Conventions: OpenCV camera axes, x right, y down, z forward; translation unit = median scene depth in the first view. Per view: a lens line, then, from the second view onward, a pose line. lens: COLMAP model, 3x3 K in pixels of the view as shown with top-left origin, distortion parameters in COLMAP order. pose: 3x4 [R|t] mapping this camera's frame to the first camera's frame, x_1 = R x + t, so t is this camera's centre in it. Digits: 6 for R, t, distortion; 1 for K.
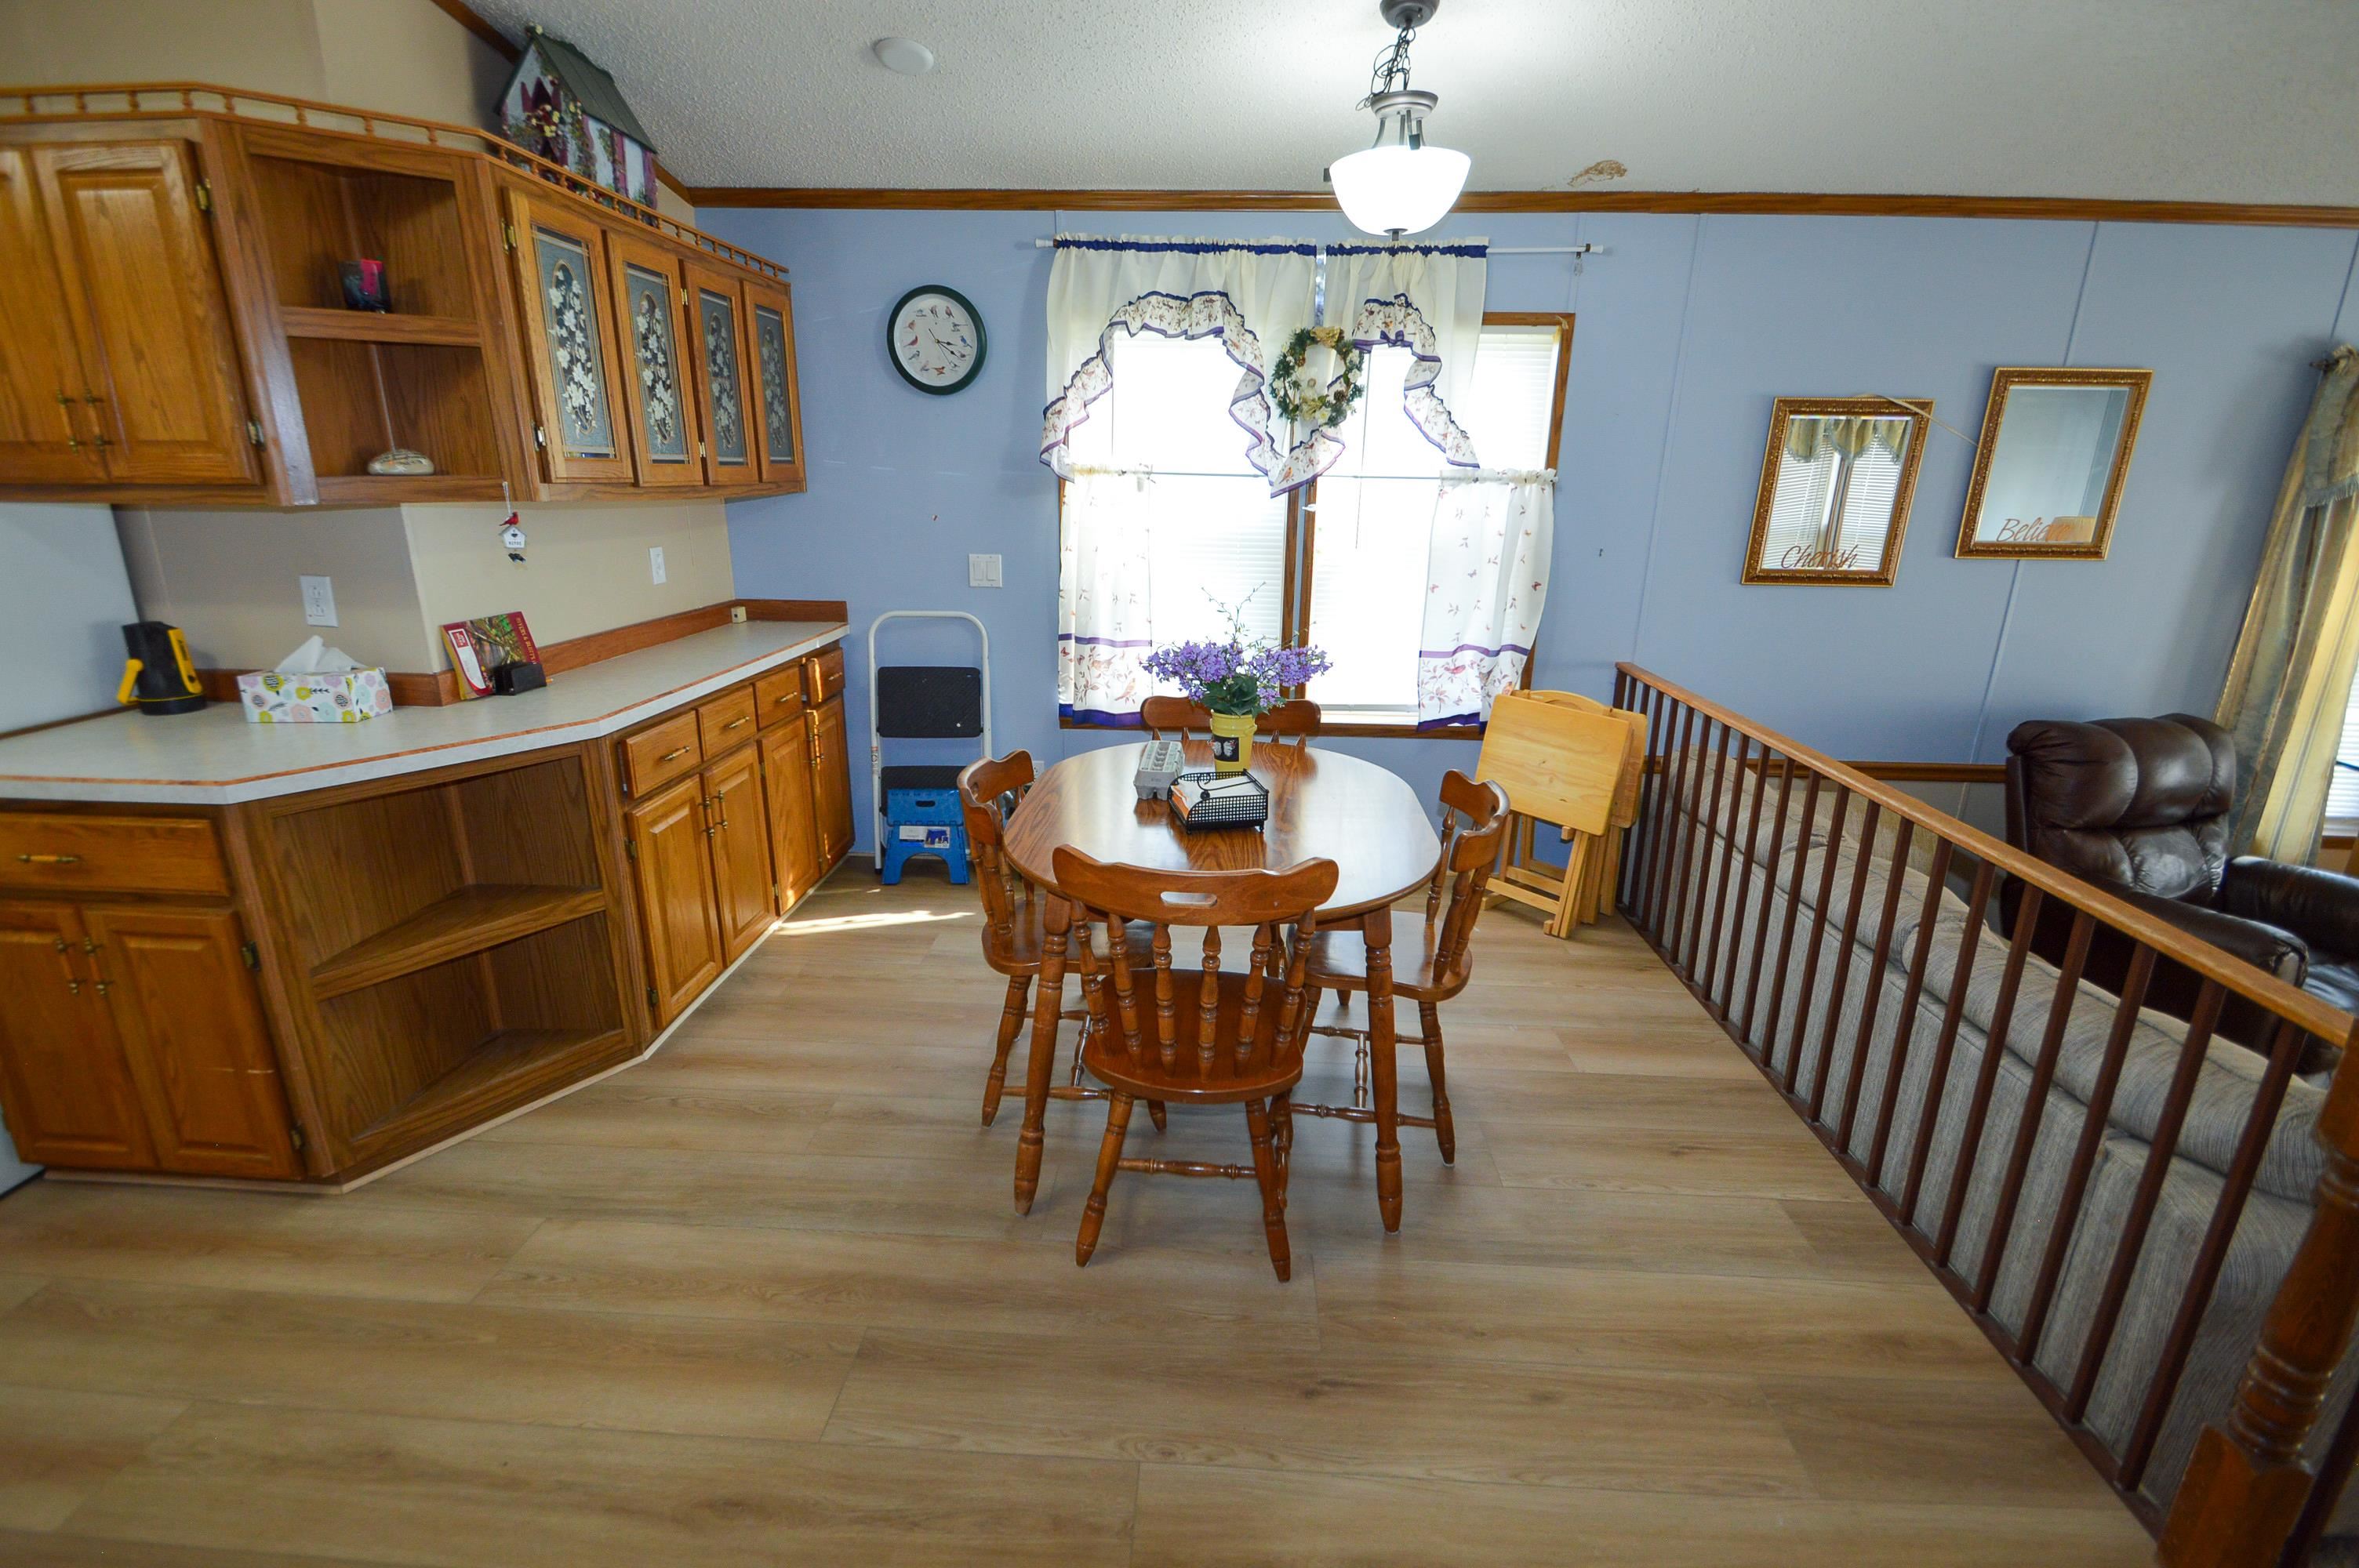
lens RADIAL K [[1049.3, 0, 1187.4], [0, 1049.3, 790.7], [0, 0, 1]] dist [0.012679, -0.015060]
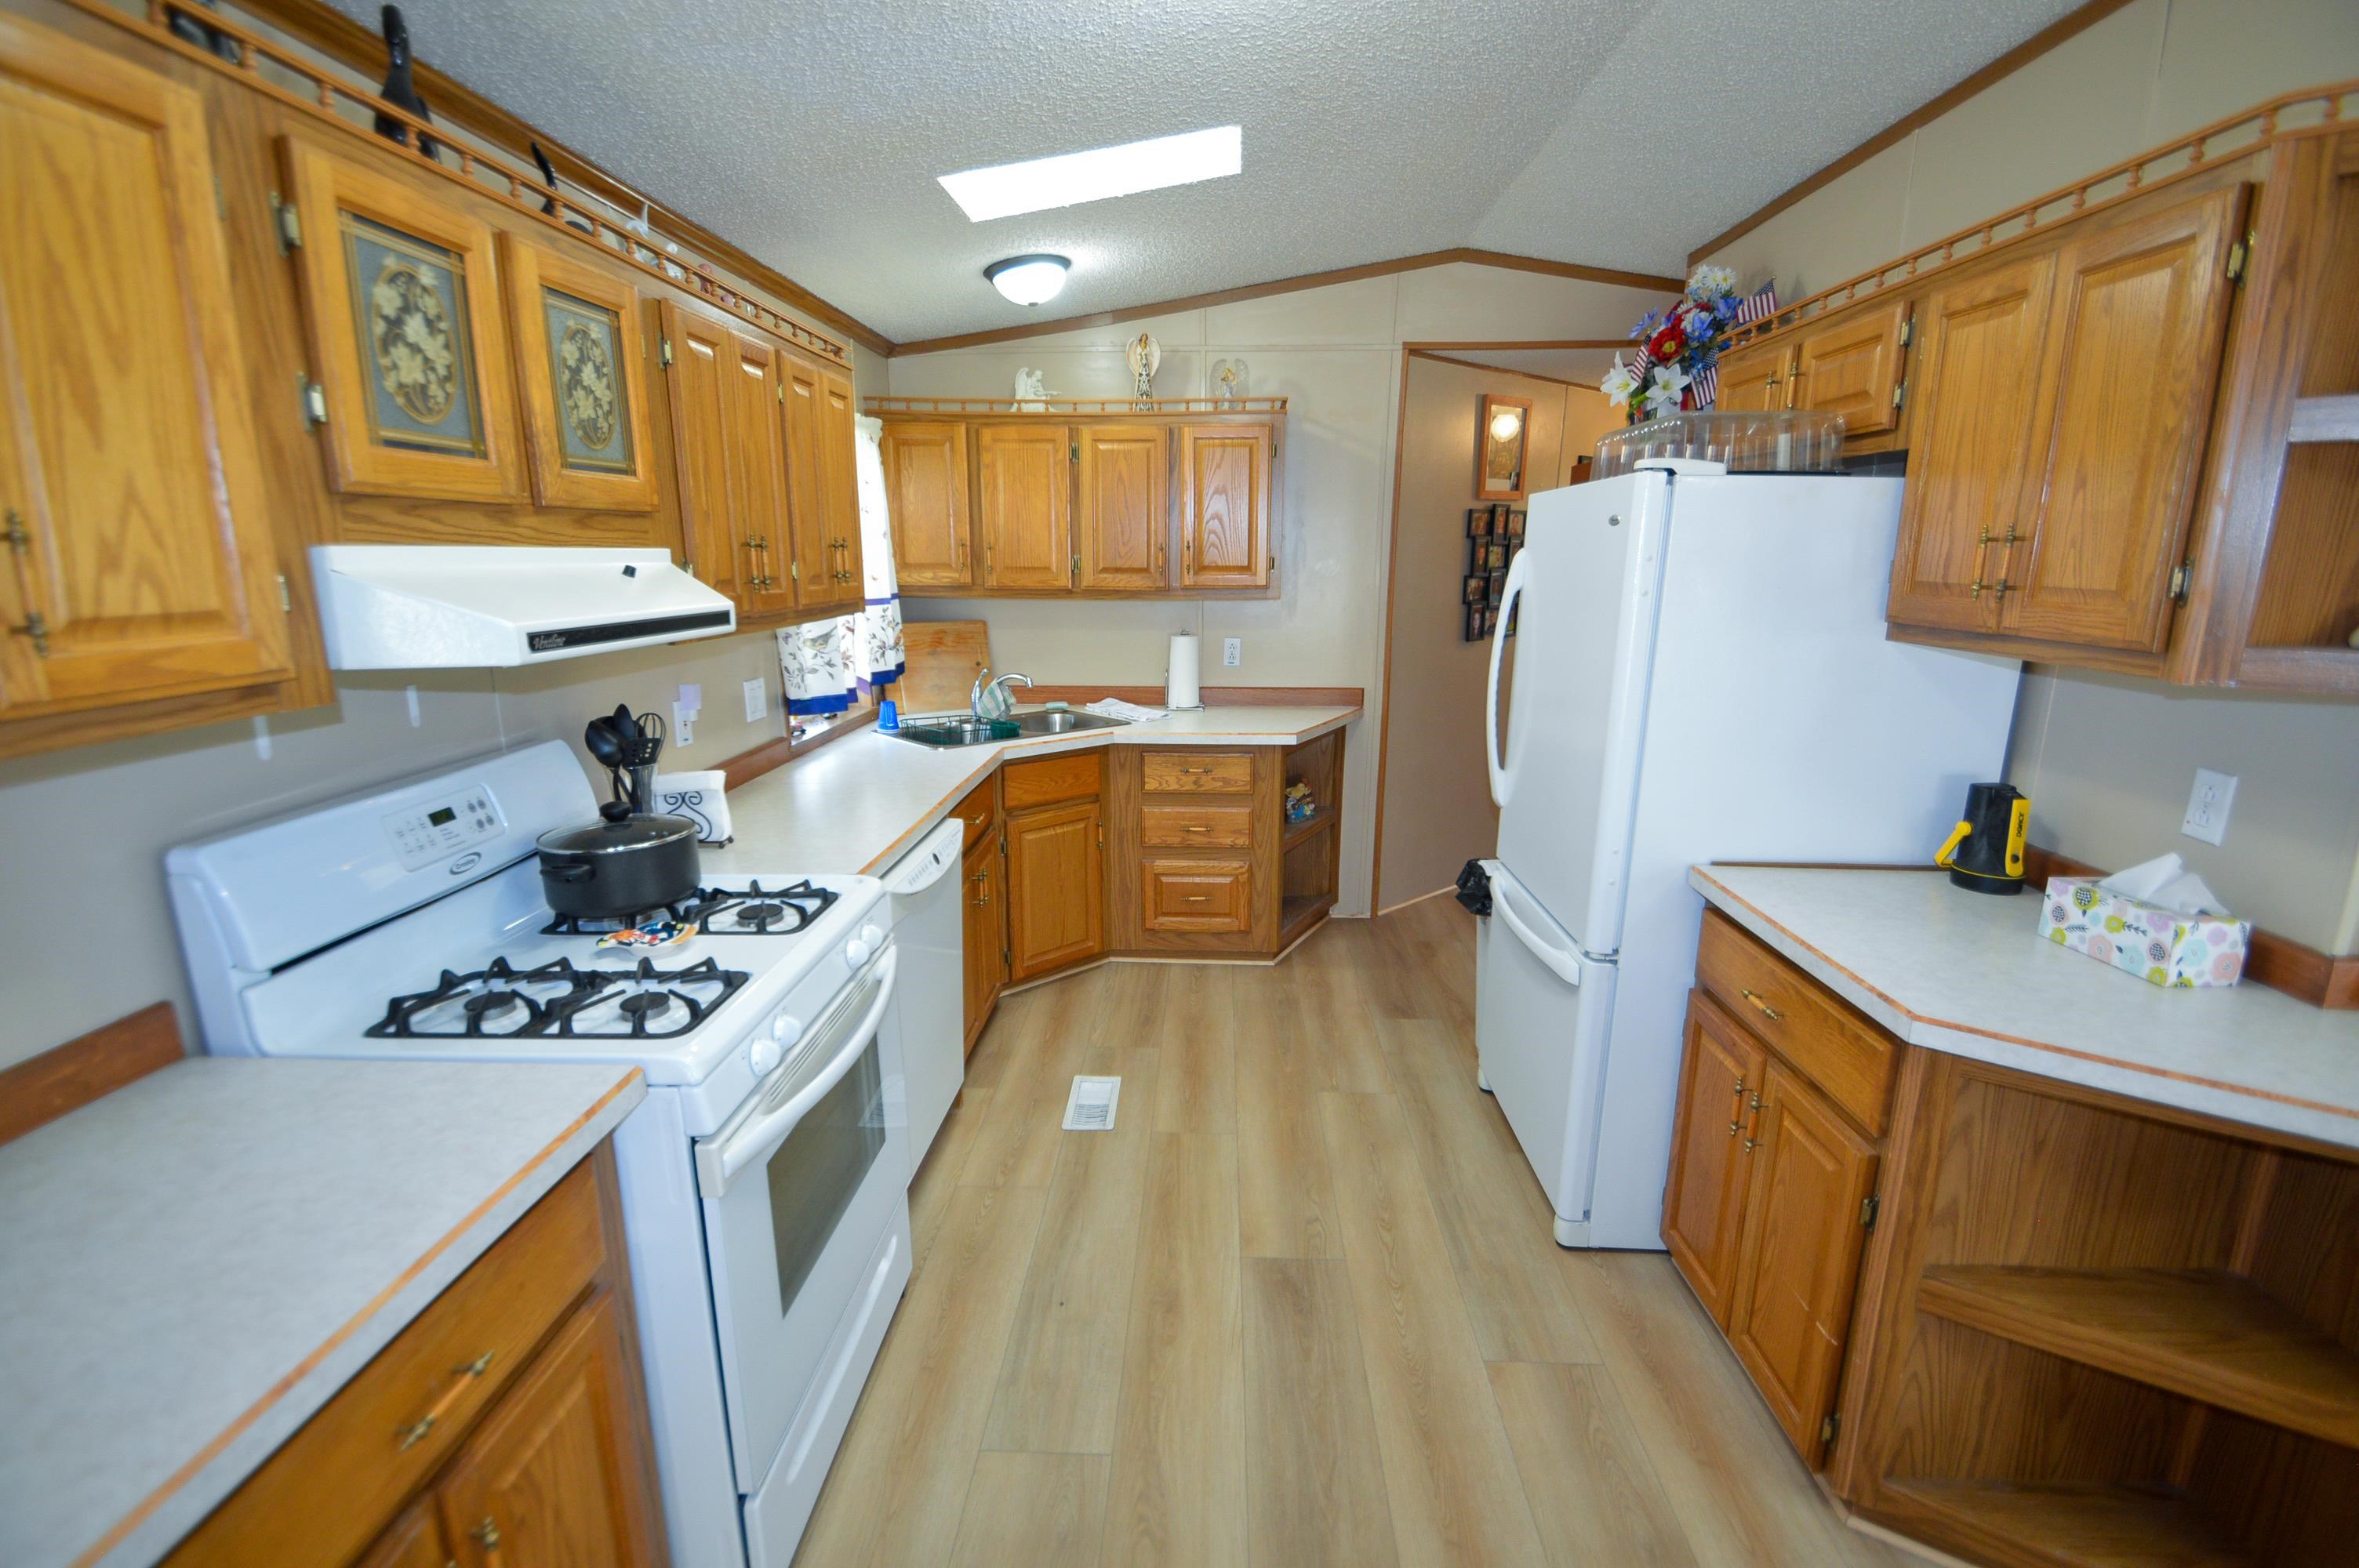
lens RADIAL K [[1049.3, 0, 1178.2], [0, 1049.3, 788.6], [0, 0, 1]] dist [0.012679, -0.015060]
pose [[0.005275, 0.206695, -0.978391, -0.138036], [-0.296223, 0.934815, 0.195892, -0.119973], [0.955104, 0.288789, 0.066158, 0.277982]]
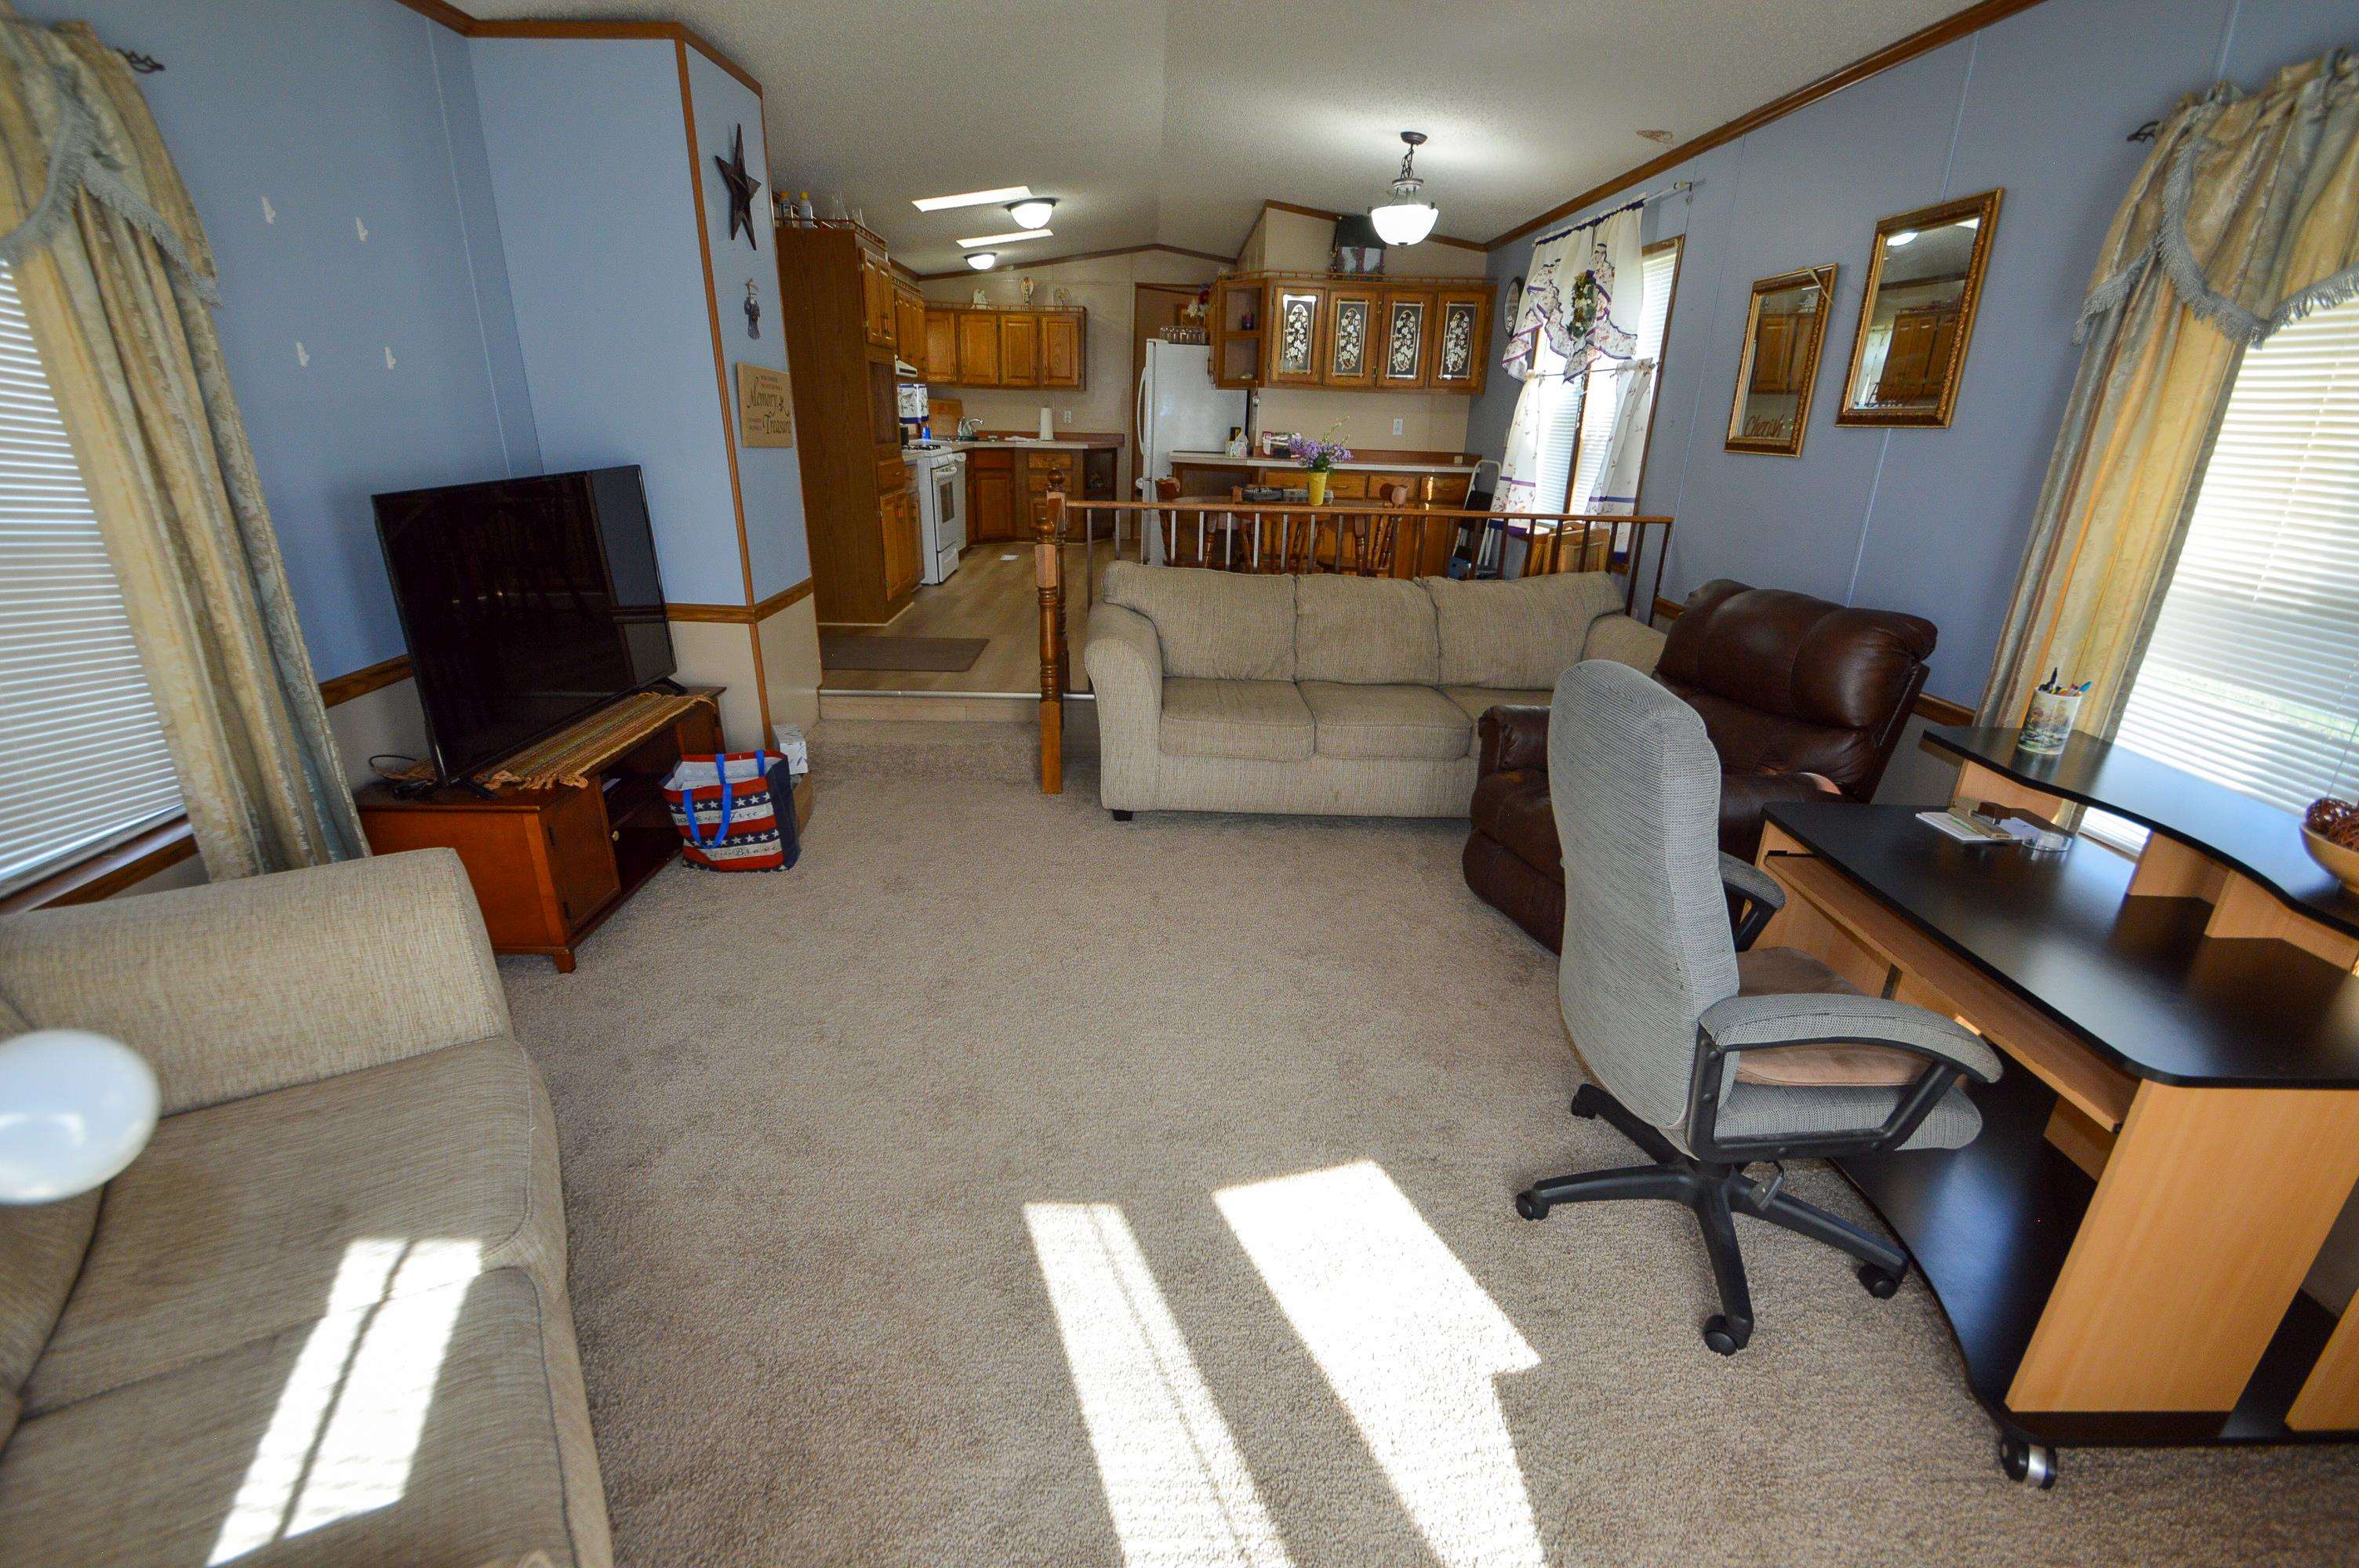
lens RADIAL K [[1049.3, 0, 1182.7], [0, 1049.3, 790.6], [0, 0, 1]] dist [0.012679, -0.015060]
pose [[0.078638, 0.325242, -0.942355, 2.487361], [-0.315322, 0.904866, 0.285990, -0.010483], [0.945721, 0.274656, 0.173713, 0.527284]]
